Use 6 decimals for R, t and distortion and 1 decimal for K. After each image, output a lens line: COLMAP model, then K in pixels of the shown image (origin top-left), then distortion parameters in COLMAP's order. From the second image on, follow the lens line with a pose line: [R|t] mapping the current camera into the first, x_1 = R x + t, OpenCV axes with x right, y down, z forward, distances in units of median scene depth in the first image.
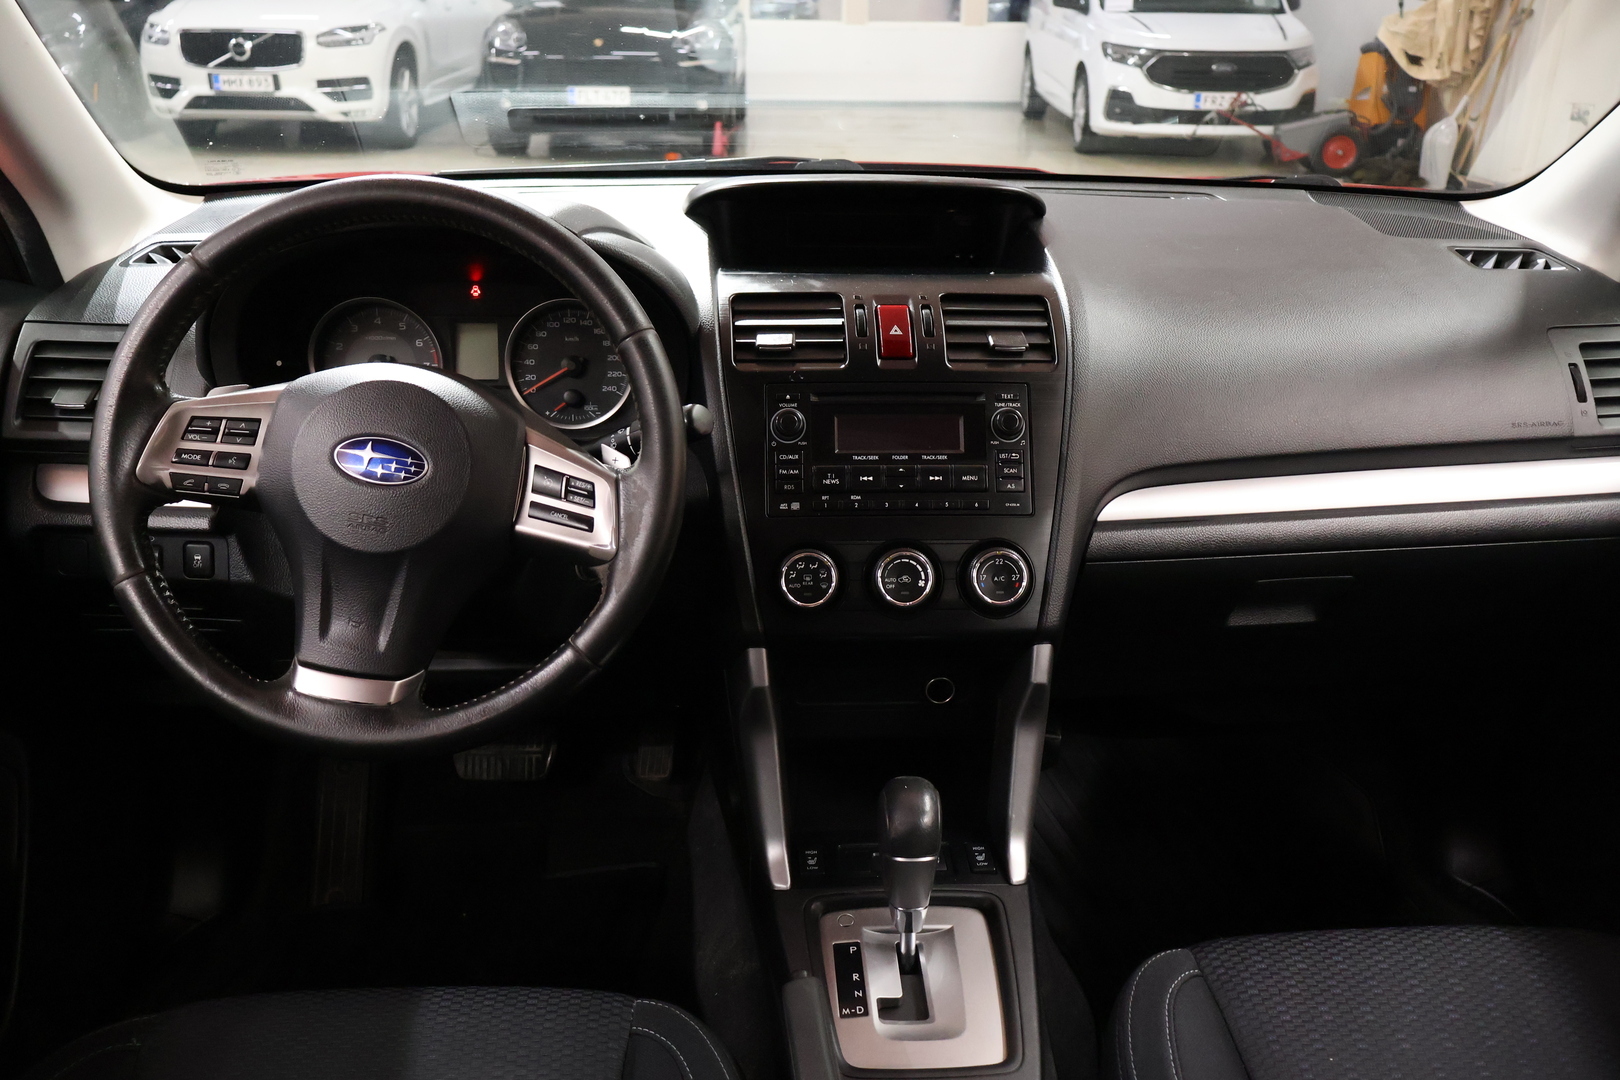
lens RADIAL K [[1306.8, 0, 810.0], [0, 1306.8, 540.0], [0, 0, 1]] dist [0.003834, 0.000106]
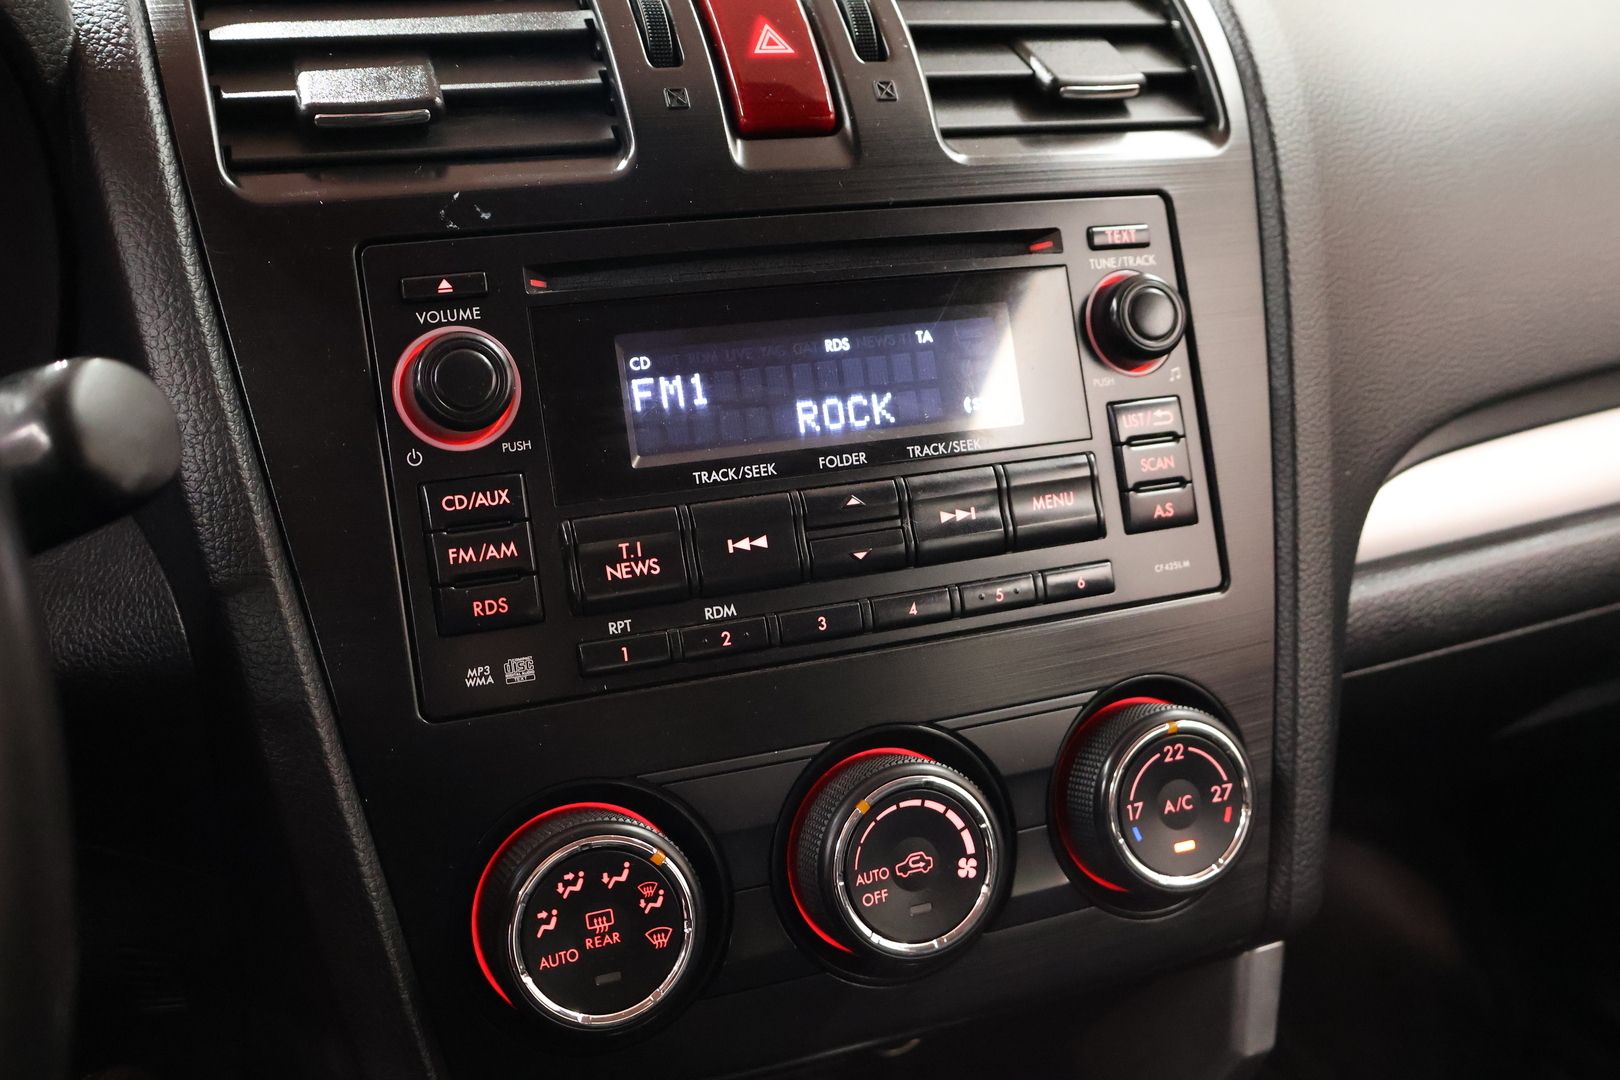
lens RADIAL K [[1593.4, 0, 810.0], [0, 1593.4, 540.0], [0, 0, 1]] dist [0.002215, 0.010052]
pose [[0.951139, -0.117419, 0.285566, -0.046789], [0.092702, 0.990797, 0.098631, -0.082084], [-0.294519, -0.067339, 0.953270, 0.646282]]
